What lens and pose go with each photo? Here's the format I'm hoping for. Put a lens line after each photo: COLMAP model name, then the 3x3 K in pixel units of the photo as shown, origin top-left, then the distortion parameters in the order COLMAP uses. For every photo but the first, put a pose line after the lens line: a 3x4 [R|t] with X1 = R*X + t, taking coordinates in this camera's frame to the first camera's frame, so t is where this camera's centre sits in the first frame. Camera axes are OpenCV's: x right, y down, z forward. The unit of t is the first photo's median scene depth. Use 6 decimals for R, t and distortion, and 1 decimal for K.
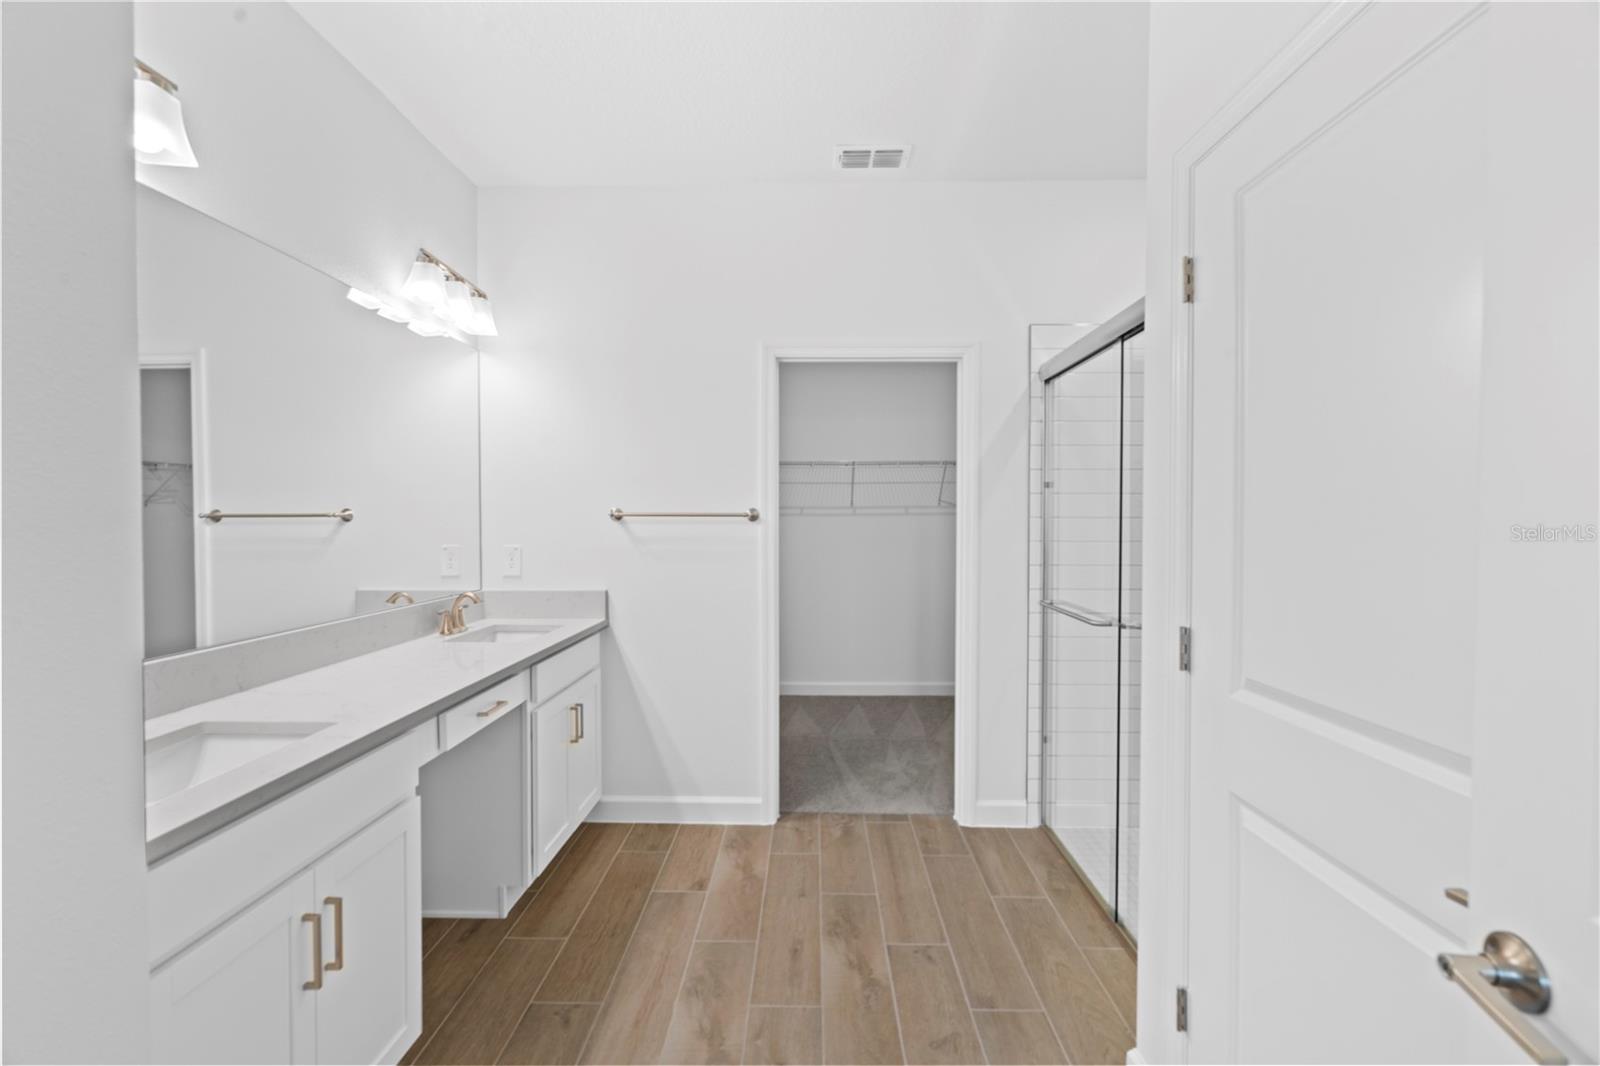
lens RADIAL K [[720.9, 0, 800.0], [0, 720.9, 533.0], [0, 0, 1]] dist [-0.006778, 0.003205]
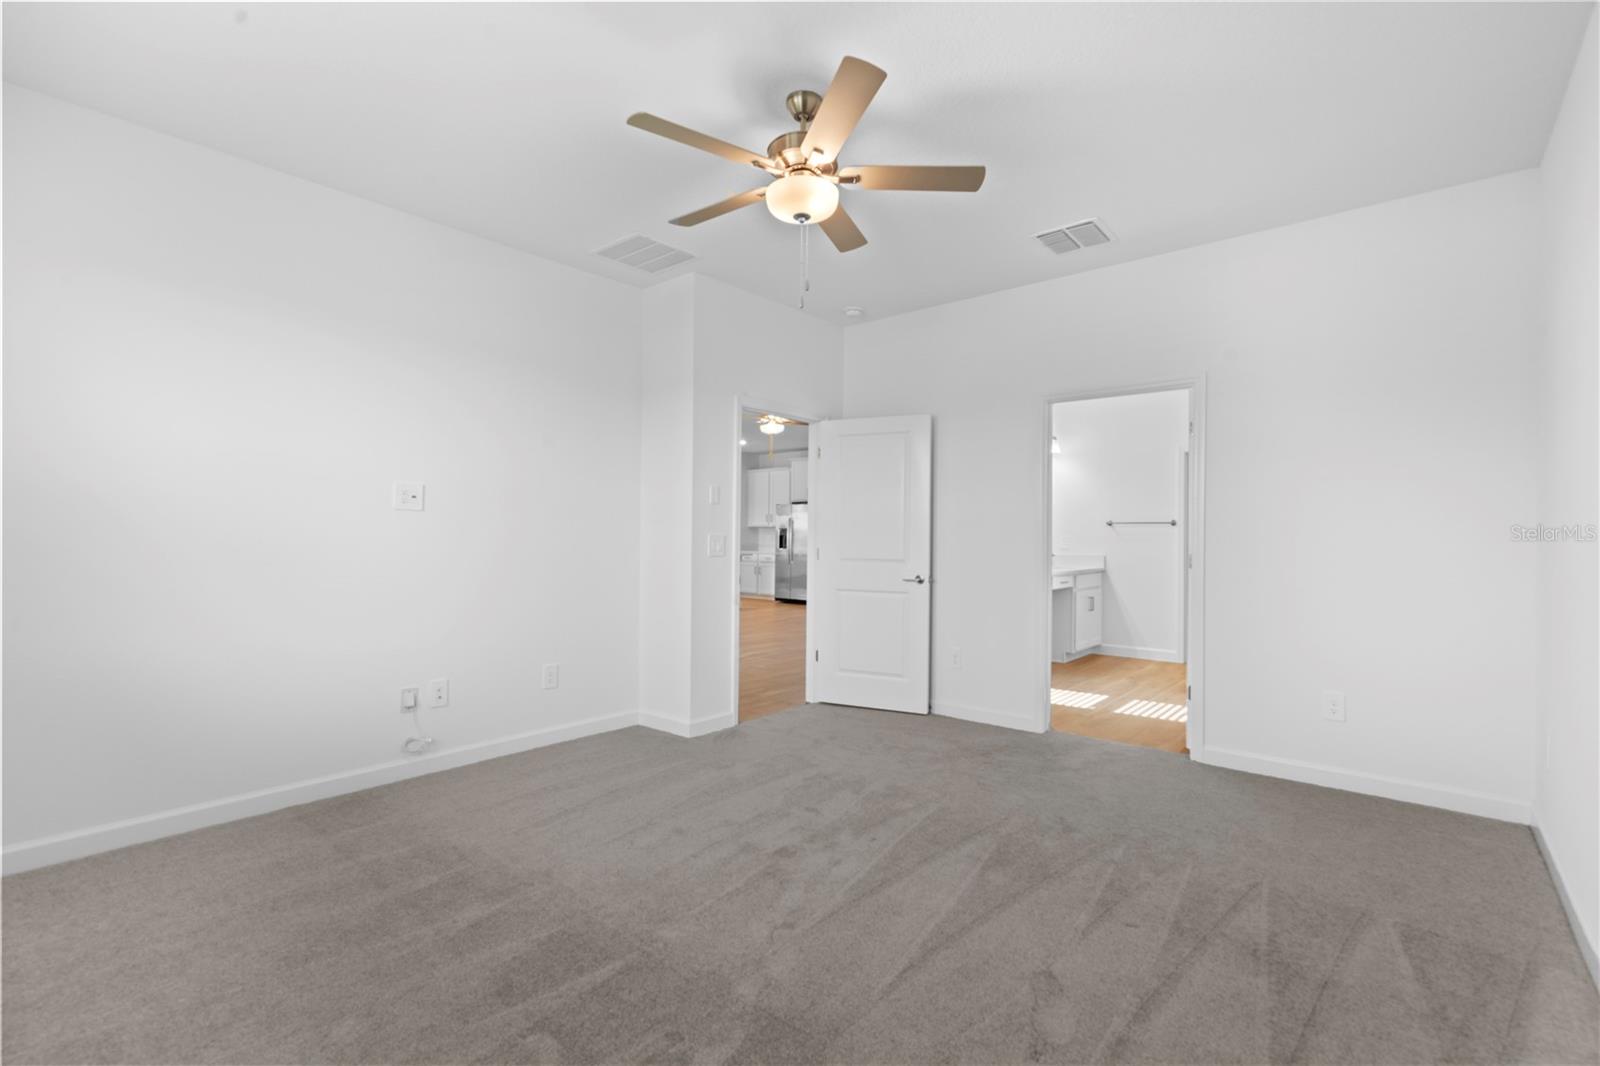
lens RADIAL K [[721.0, 0, 800.5], [0, 721.0, 534.9], [0, 0, 1]] dist [-0.005950, 0.004025]
pose [[0.774025, 0.001229, -0.633154, 0.493870], [-0.011372, 0.999864, -0.011962, 0.057363], [0.633053, 0.016459, 0.773933, -1.588071]]
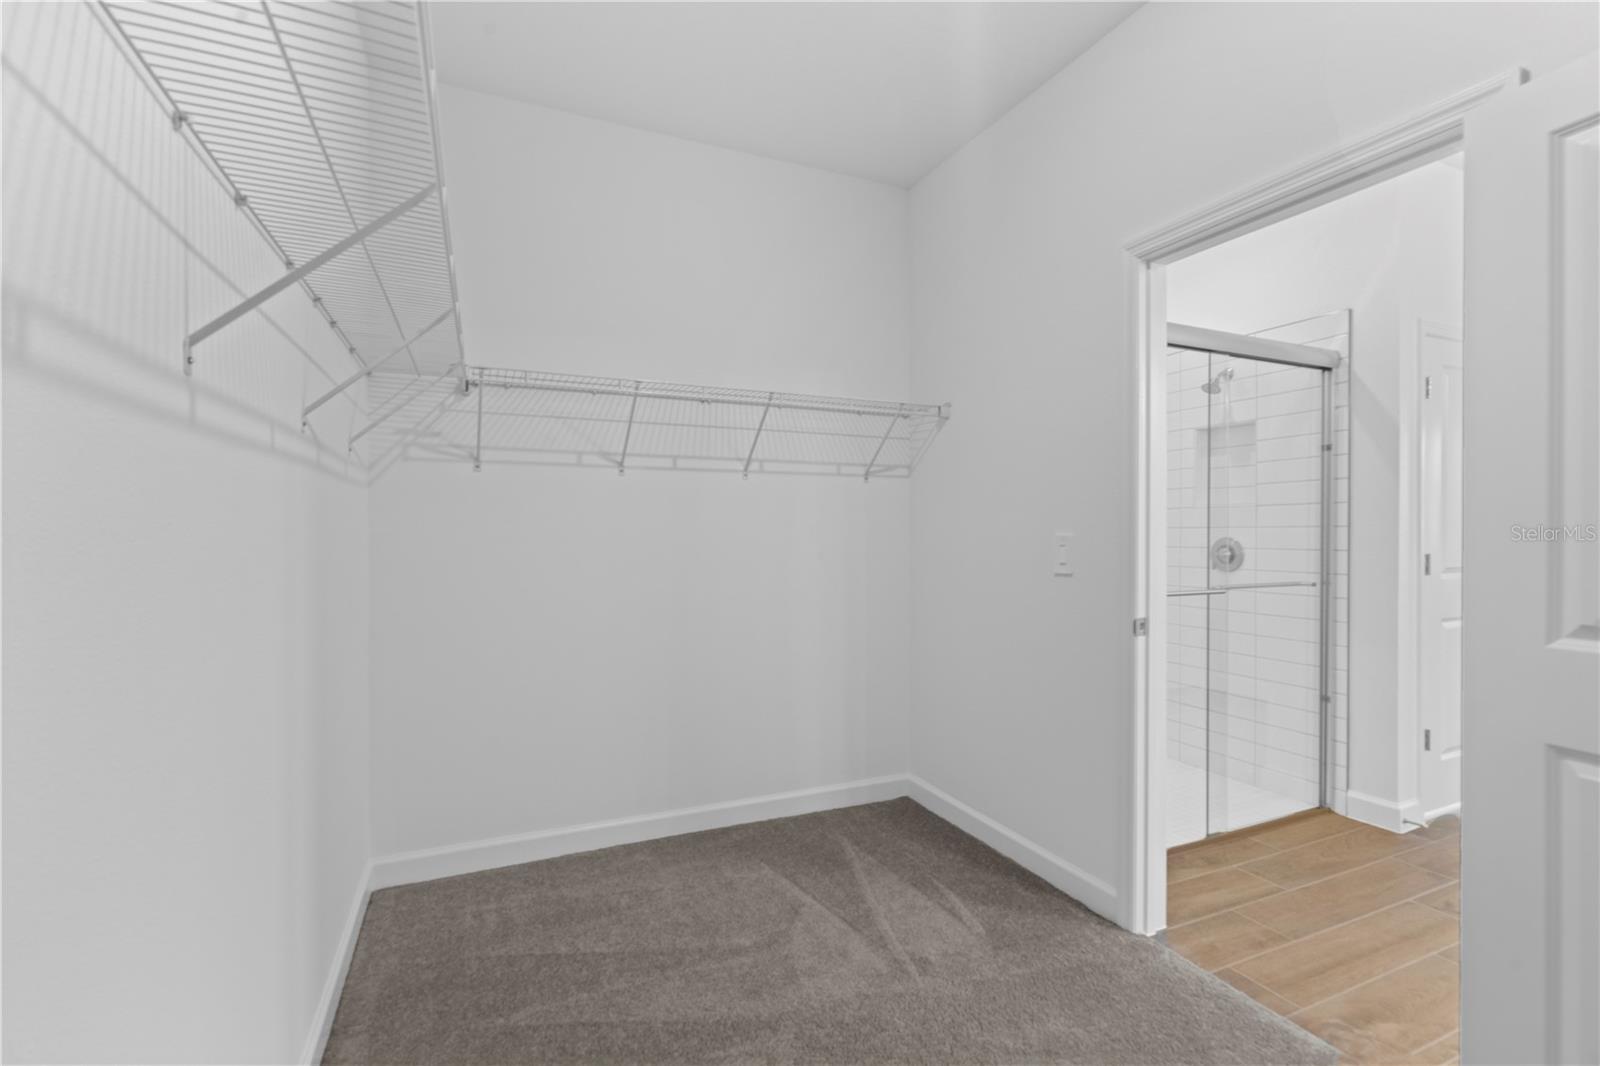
lens RADIAL K [[720.9, 0, 800.0], [0, 720.9, 533.0], [0, 0, 1]] dist [-0.006778, 0.003205]
pose [[-0.431592, -0.005633, 0.902052, -0.281607], [0.016066, 0.999774, 0.013930, 0.002184], [-0.901926, 0.020504, -0.431404, 1.774574]]
